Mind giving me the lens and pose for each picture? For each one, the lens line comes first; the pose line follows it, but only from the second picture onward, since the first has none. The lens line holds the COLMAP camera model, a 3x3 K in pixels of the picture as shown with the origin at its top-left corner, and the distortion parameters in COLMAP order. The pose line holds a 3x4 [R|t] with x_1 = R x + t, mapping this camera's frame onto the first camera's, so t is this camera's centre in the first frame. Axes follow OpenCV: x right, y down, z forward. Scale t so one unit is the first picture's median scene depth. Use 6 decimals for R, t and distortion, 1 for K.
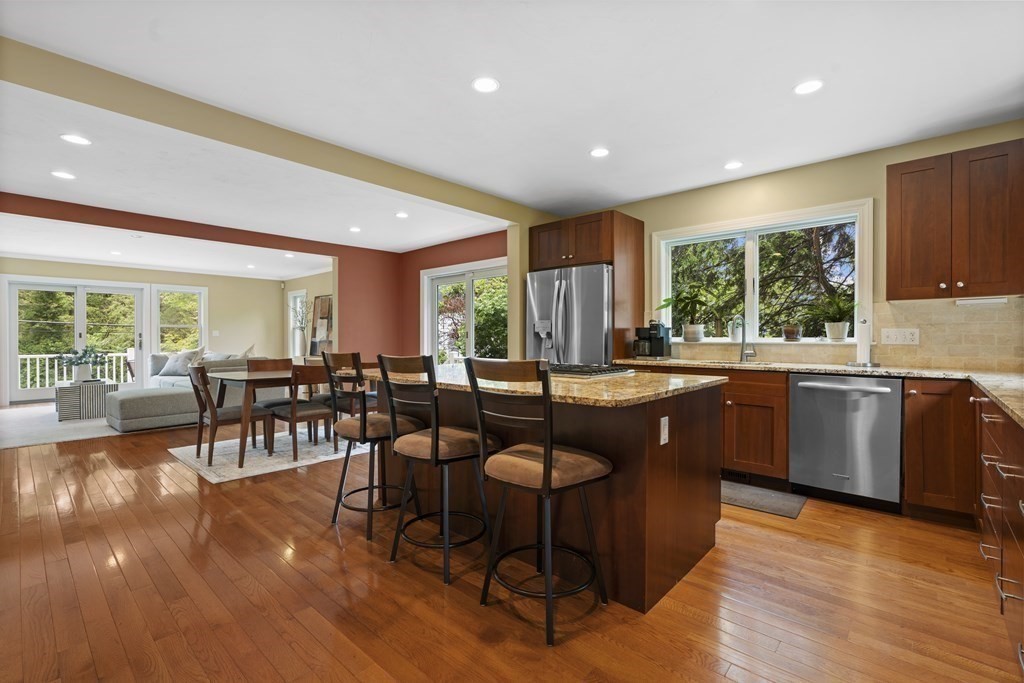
lens RADIAL K [[460.1, 0, 508.2], [0, 460.1, 338.5], [0, 0, 1]] dist [-0.011583, 0.005492]
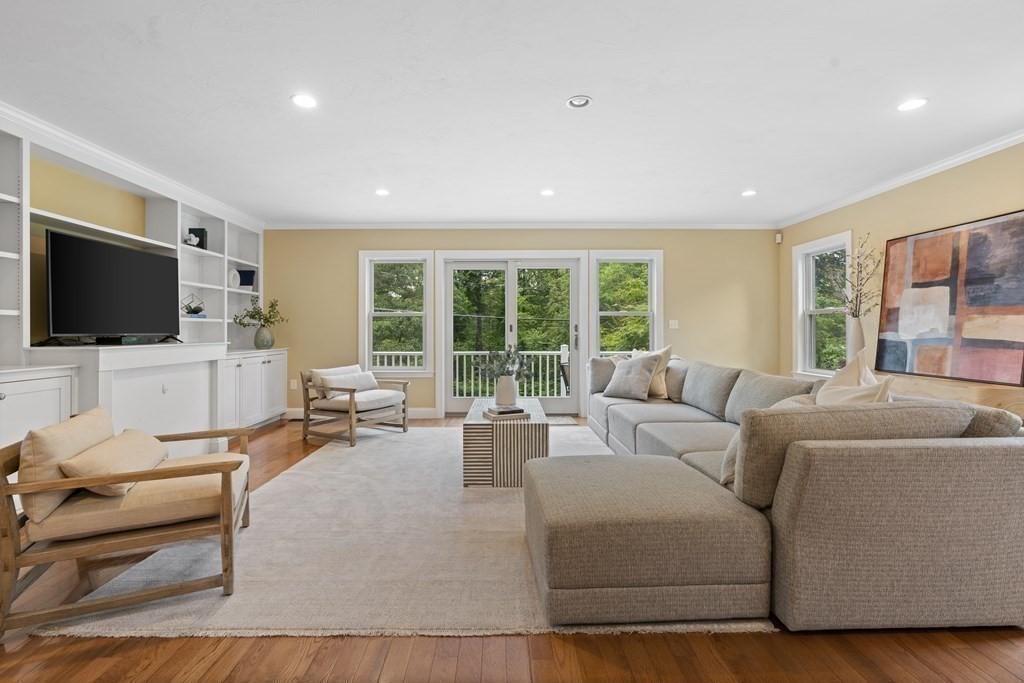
lens RADIAL K [[460.1, 0, 505.8], [0, 460.1, 331.1], [0, 0, 1]] dist [-0.011583, 0.005492]
pose [[0.689444, -0.000071, -0.724339, -0.408819], [-0.001800, 0.999997, -0.001812, -0.000970], [0.724337, 0.002553, 0.689442, 0.486725]]
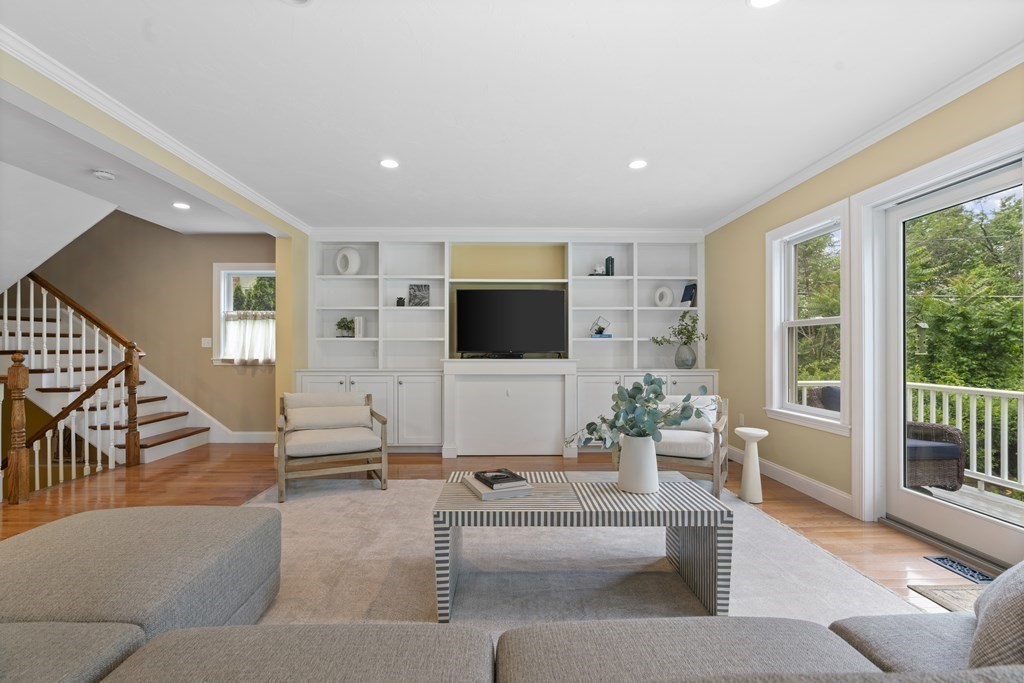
lens RADIAL K [[460.1, 0, 511.5], [0, 460.1, 348.4], [0, 0, 1]] dist [-0.011583, 0.005492]
pose [[-0.717330, 0.000197, -0.696734, -0.542838], [-0.001680, 0.999997, 0.002012, -0.003520], [0.696732, 0.002614, -0.717327, 0.979176]]
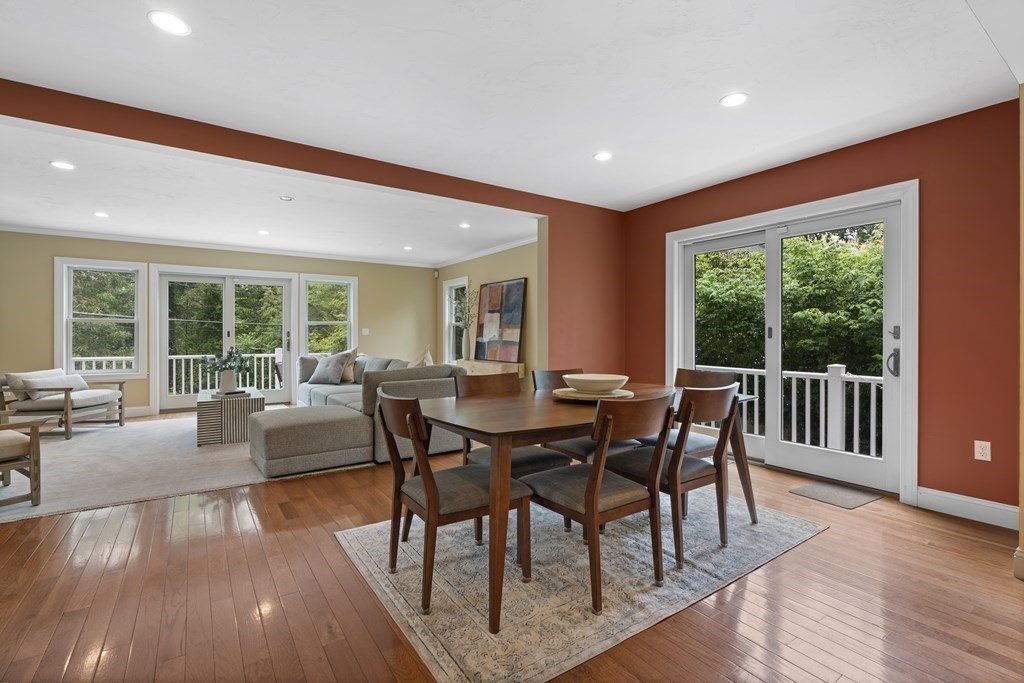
lens RADIAL K [[460.1, 0, 502.6], [0, 460.1, 336.5], [0, 0, 1]] dist [-0.011583, 0.005492]
pose [[0.972497, 0.001074, -0.232911, -0.231002], [-0.001707, 0.999995, -0.002514, -0.000767], [0.232907, 0.002842, 0.972495, 0.278965]]
